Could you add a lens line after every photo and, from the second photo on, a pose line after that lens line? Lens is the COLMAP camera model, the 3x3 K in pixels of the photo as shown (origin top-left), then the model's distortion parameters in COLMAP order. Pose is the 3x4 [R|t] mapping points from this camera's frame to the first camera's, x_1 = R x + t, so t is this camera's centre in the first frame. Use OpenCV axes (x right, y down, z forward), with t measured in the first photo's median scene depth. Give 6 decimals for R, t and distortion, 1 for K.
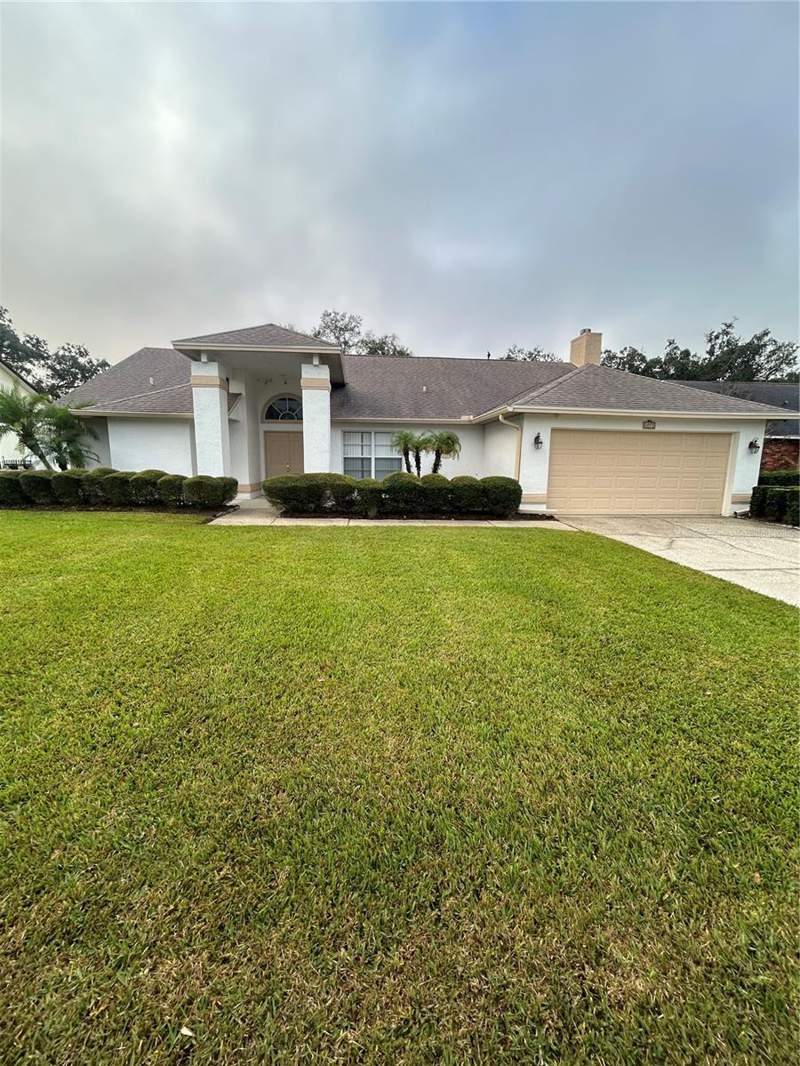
lens RADIAL K [[427.5, 0, 400.0], [0, 427.5, 533.0], [0, 0, 1]] dist [-0.000994, -0.000520]
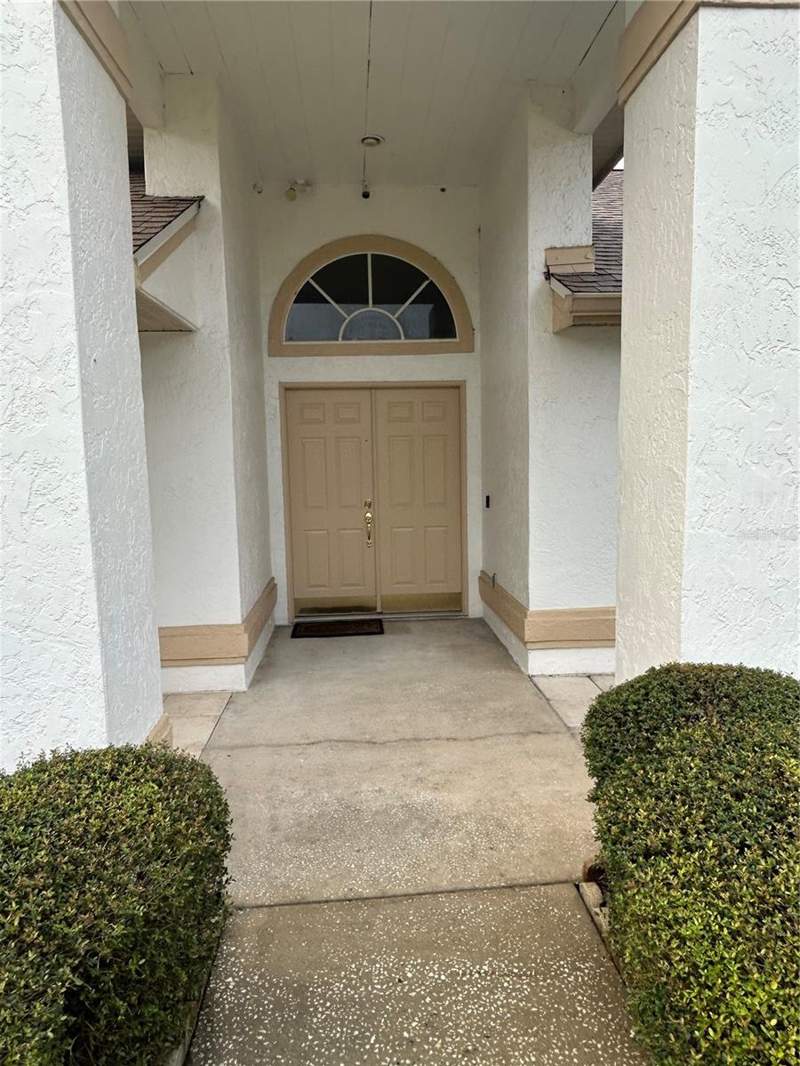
lens RADIAL K [[680.5, 0, 400.0], [0, 680.5, 533.0], [0, 0, 1]] dist [0.000911, -0.002866]
pose [[0.999382, -0.025038, -0.024689, -0.302905], [0.023811, 0.998524, -0.048820, -0.162656], [0.025875, 0.048202, 0.998502, 0.759168]]
